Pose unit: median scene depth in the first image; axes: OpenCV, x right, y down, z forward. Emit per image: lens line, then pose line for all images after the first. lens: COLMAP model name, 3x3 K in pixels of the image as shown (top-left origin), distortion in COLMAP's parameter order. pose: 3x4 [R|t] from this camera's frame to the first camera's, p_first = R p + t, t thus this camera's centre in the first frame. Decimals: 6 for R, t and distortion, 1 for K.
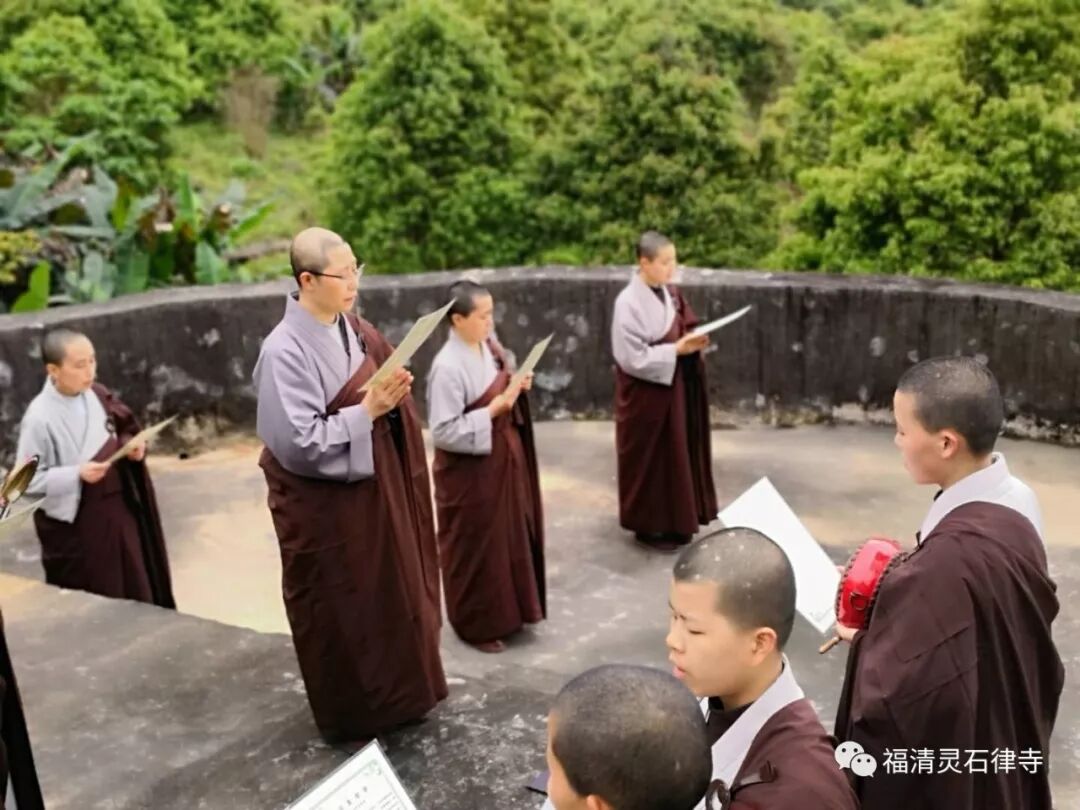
lens RADIAL K [[1718.9, 0, 540.0], [0, 1718.9, 405.0], [0, 0, 1]] dist [0.188575, -0.812899]
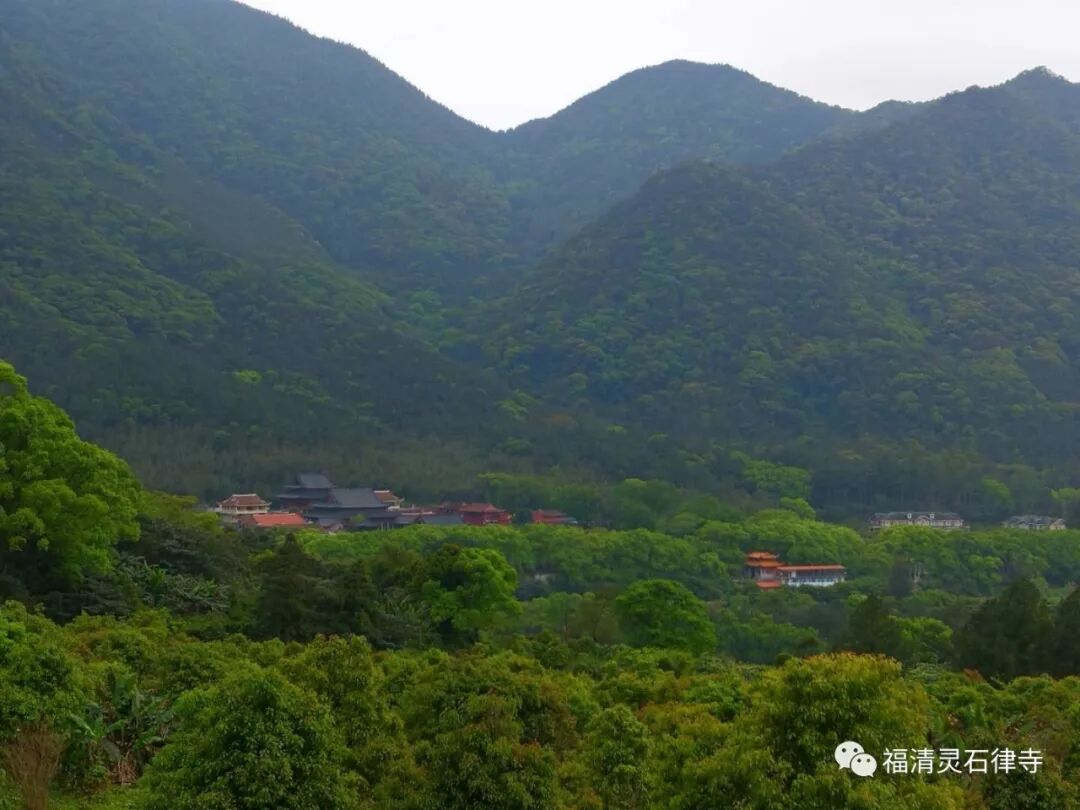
lens RADIAL K [[1774.5, 0, 540.0], [0, 1774.5, 405.0], [0, 0, 1]] dist [0.206739, -1.019338]
pose [[0.987300, 0.044663, 0.152457, -0.074856], [0.012524, 0.934799, -0.354958, 0.002669], [-0.158370, 0.352359, 0.922368, -0.080323]]
